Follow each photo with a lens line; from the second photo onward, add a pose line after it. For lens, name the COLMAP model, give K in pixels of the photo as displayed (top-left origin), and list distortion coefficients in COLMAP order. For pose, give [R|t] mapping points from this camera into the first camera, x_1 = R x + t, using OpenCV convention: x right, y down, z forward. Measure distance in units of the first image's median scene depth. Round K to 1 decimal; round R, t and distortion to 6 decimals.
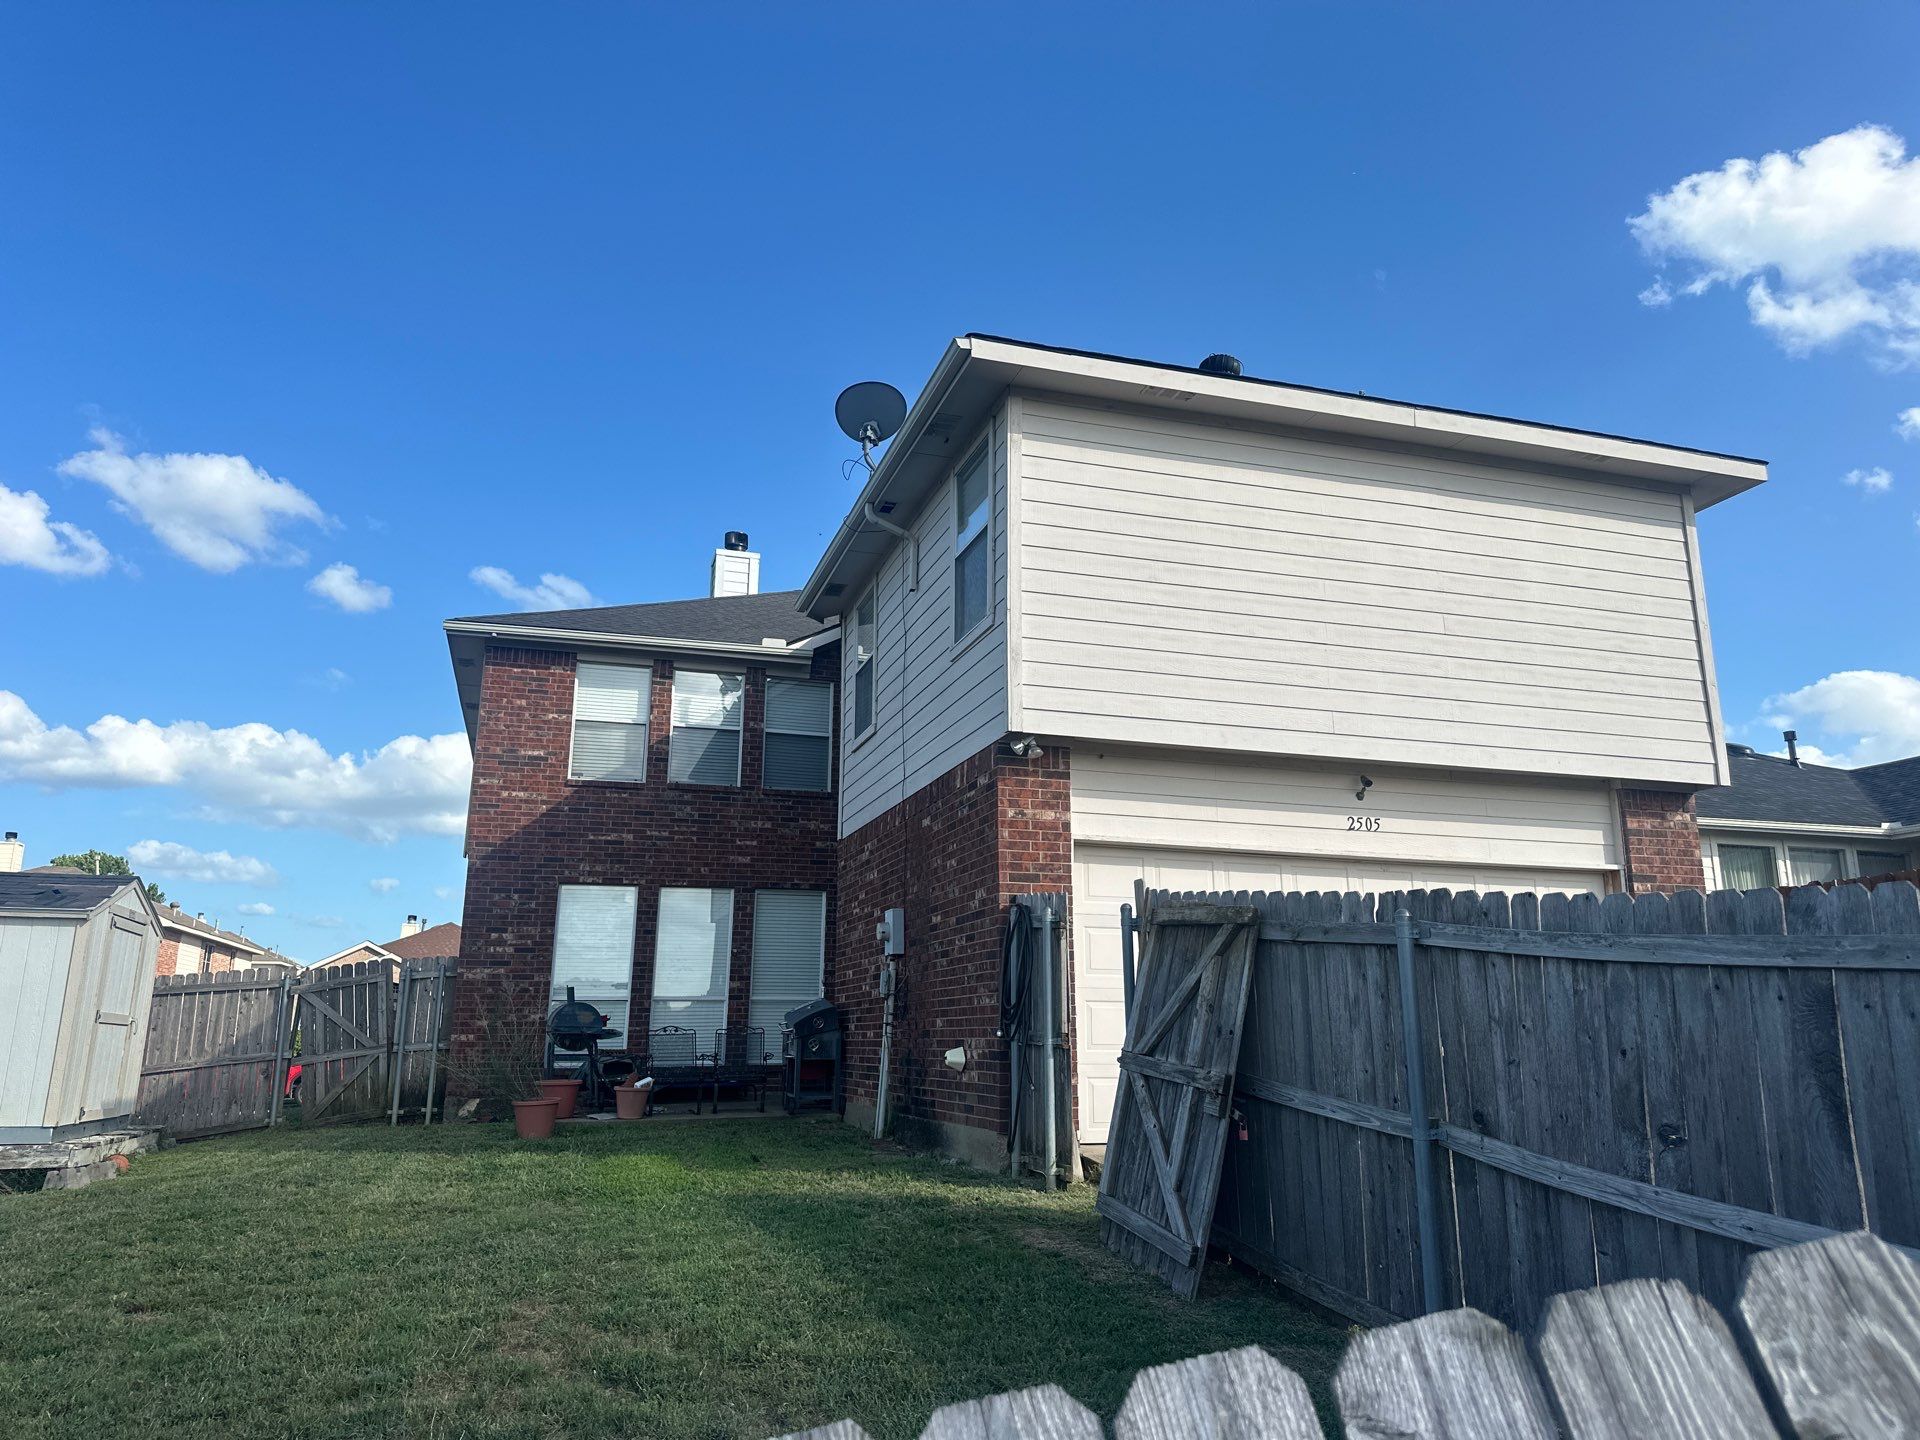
lens RADIAL K [[1329.1, 0, 981.6], [0, 1329.1, 722.7], [0, 0, 1]] dist [0.170457, -0.291684]
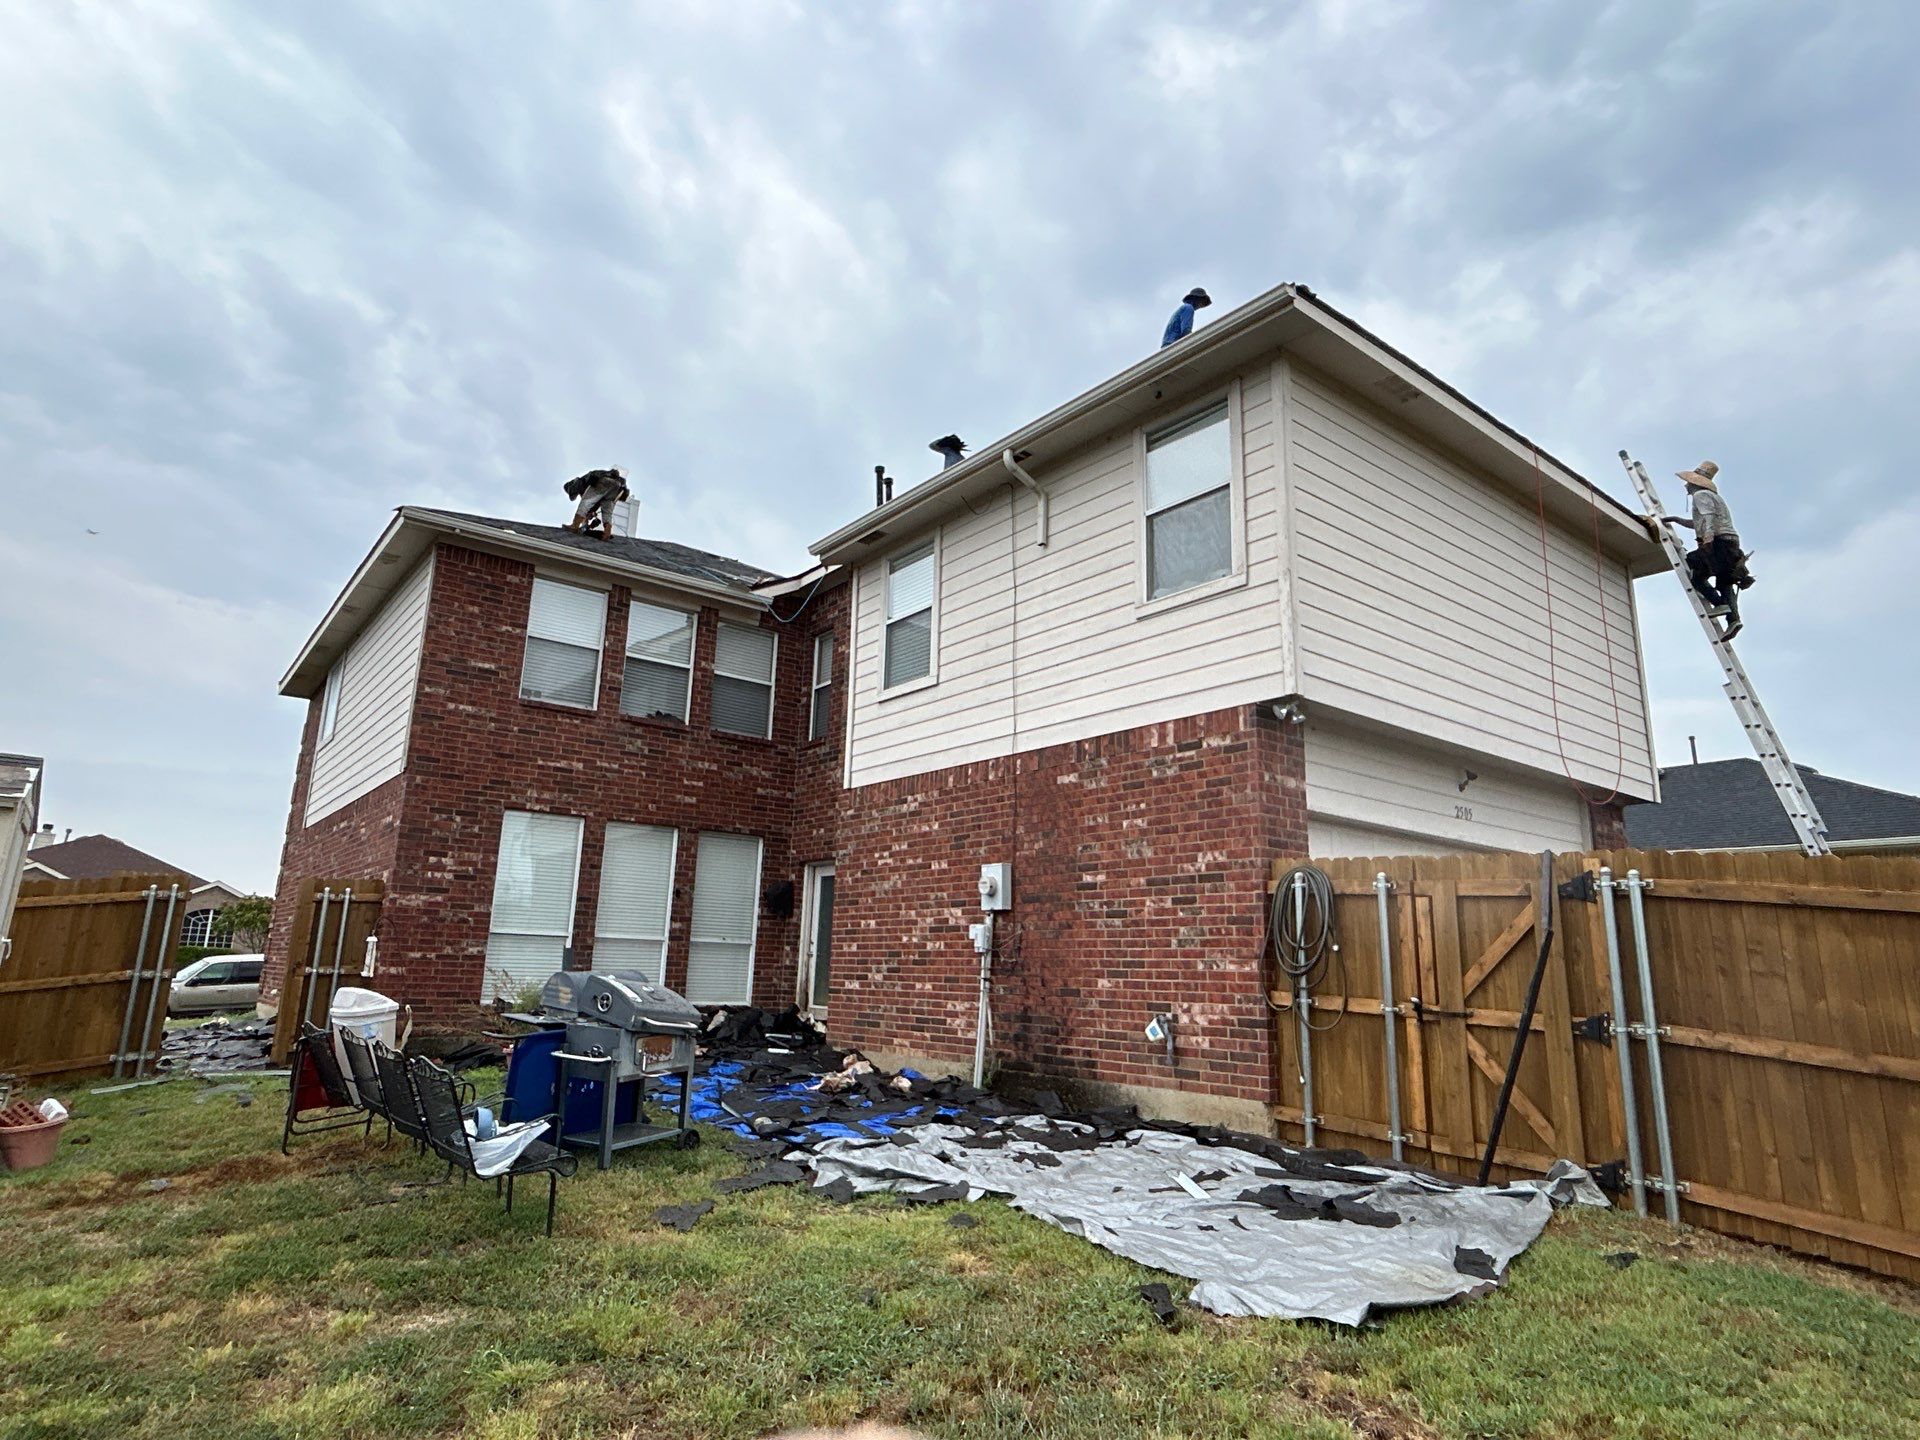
lens RADIAL K [[1079.0, 0, 963.8], [0, 1079.0, 725.0], [0, 0, 1]] dist [0.005676, -0.000208]
pose [[0.936261, 0.103394, 0.335744, -0.333979], [-0.105817, 0.994323, -0.011124, 0.045353], [-0.334988, -0.025112, 0.941888, 0.240439]]
